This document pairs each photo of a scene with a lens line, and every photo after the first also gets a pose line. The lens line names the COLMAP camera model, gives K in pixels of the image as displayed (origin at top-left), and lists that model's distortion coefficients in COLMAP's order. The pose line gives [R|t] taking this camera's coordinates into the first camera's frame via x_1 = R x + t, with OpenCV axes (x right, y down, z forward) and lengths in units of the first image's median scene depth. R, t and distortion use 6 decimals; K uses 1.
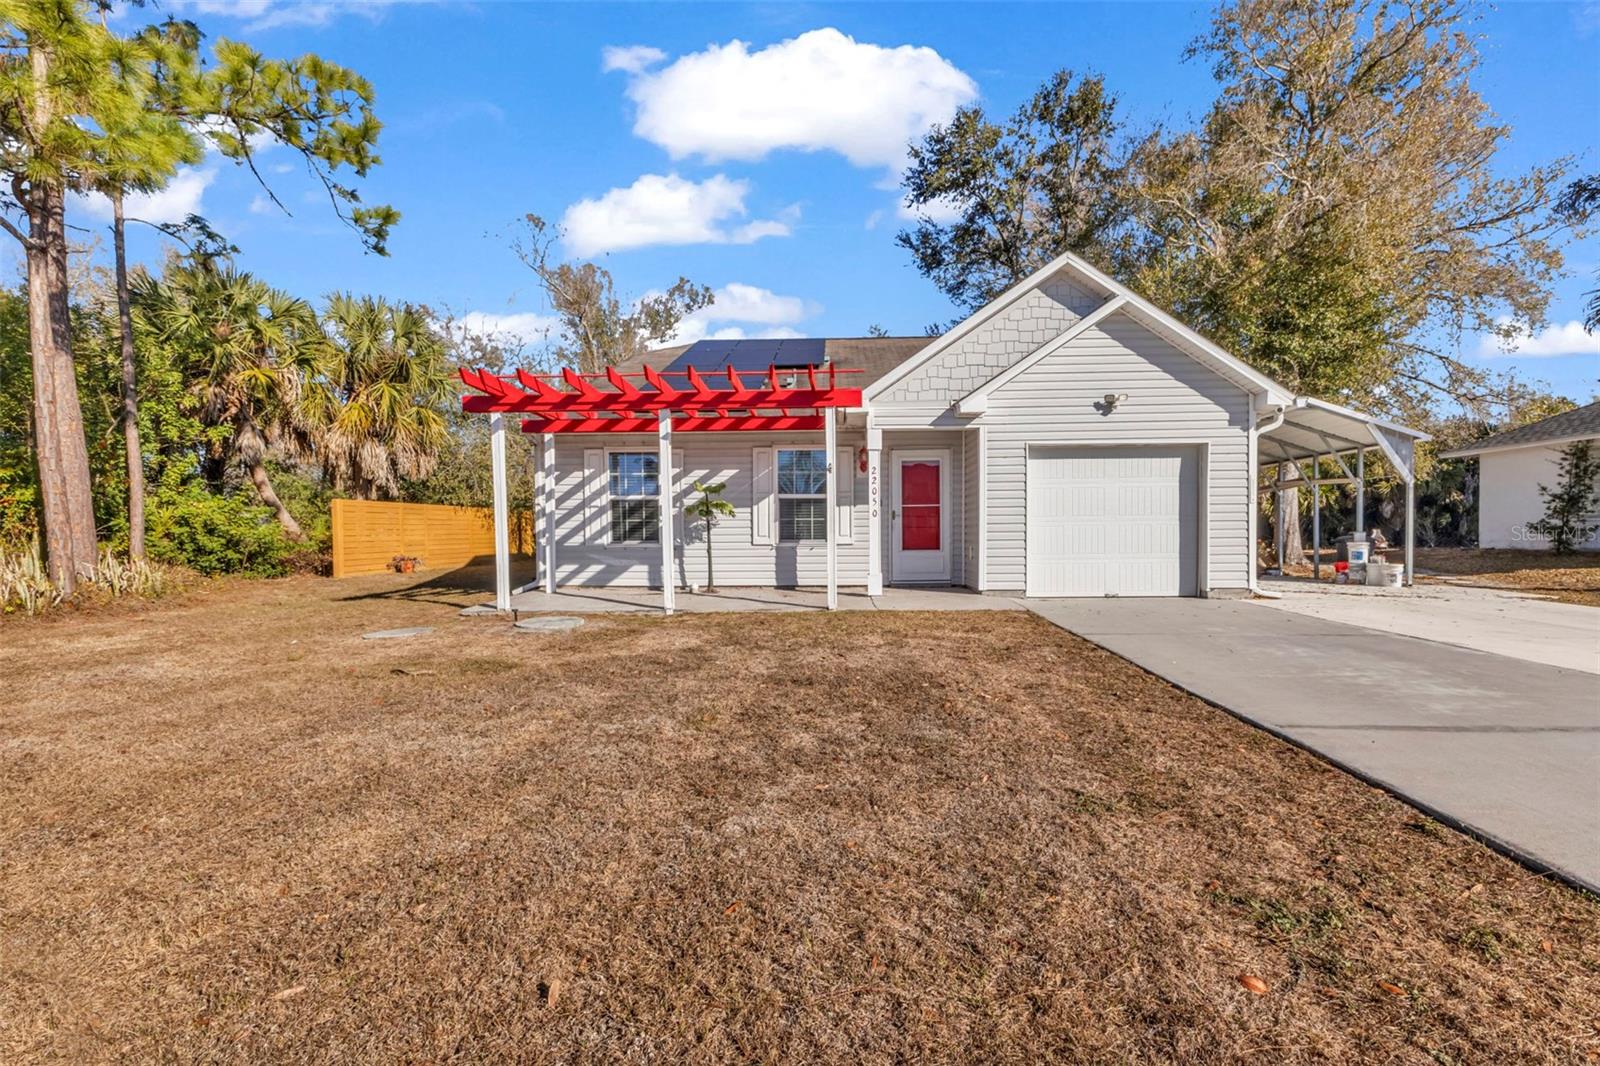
lens RADIAL K [[741.0, 0, 800.6], [0, 741.0, 538.2], [0, 0, 1]] dist [0.003286, -0.000269]
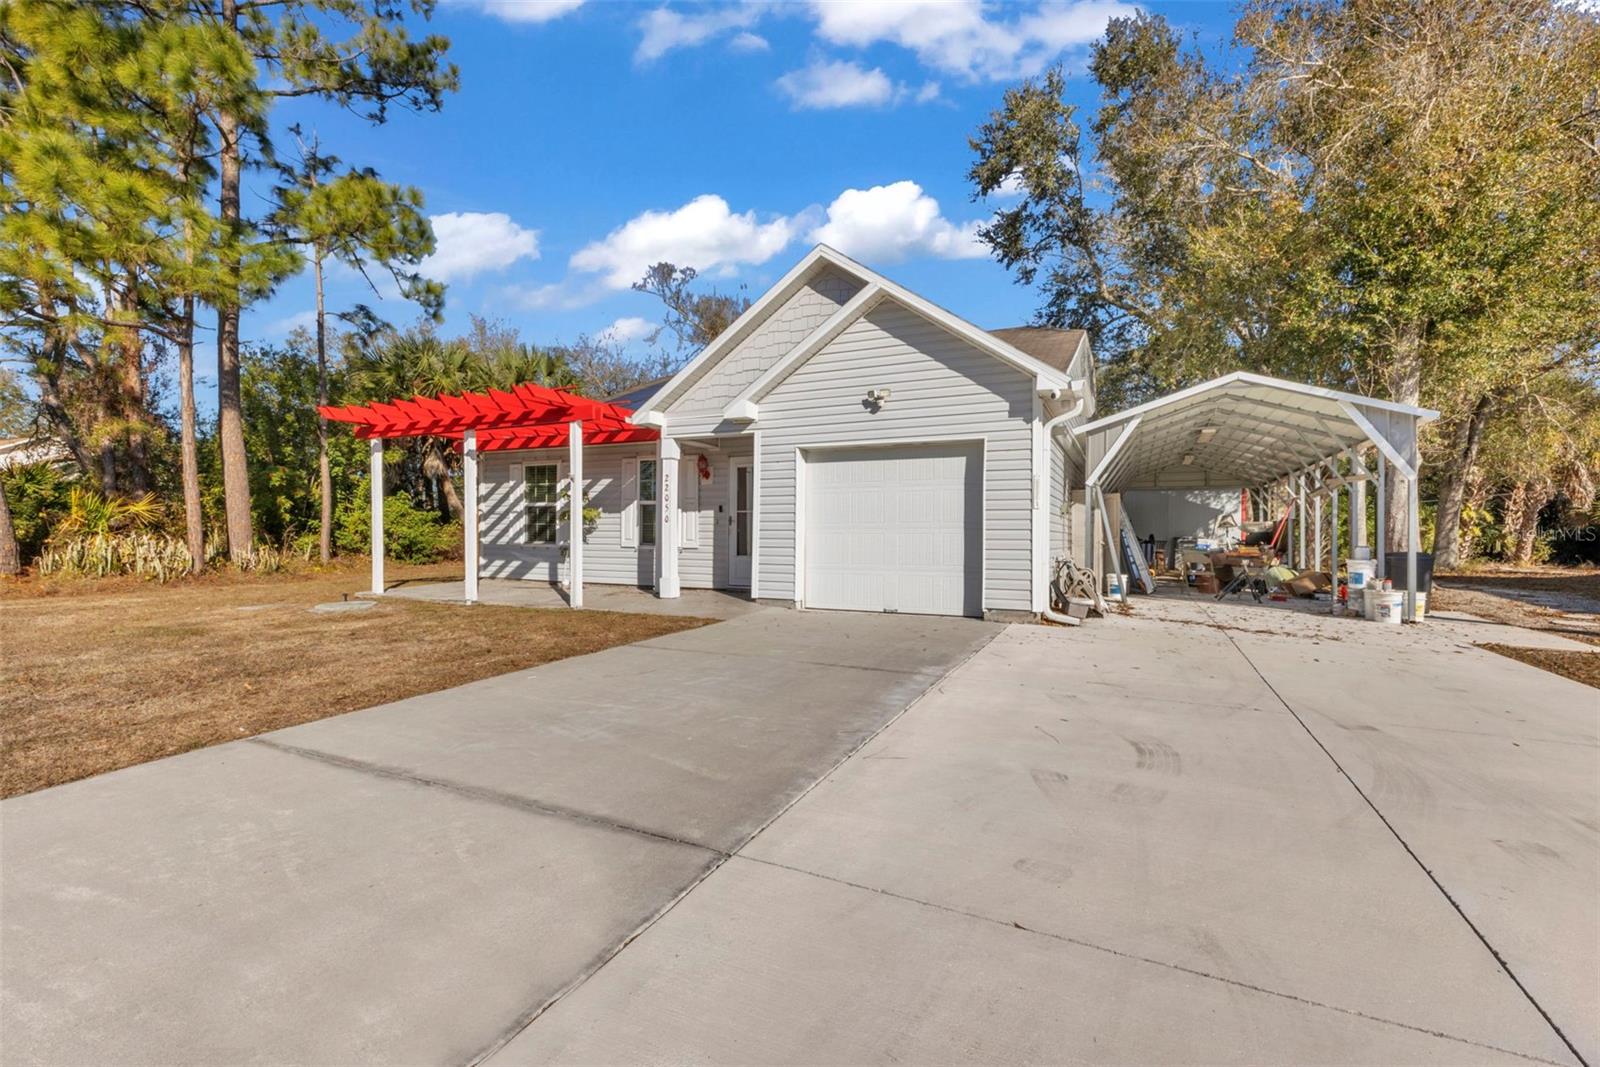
lens RADIAL K [[695.6, 0, 798.4], [0, 695.6, 527.5], [0, 0, 1]] dist [0.004720, -0.002550]
pose [[0.916421, 0.009600, -0.400100, 0.590548], [-0.016024, 0.999791, -0.012715, -0.010902], [0.399894, 0.018063, 0.916383, 0.157389]]
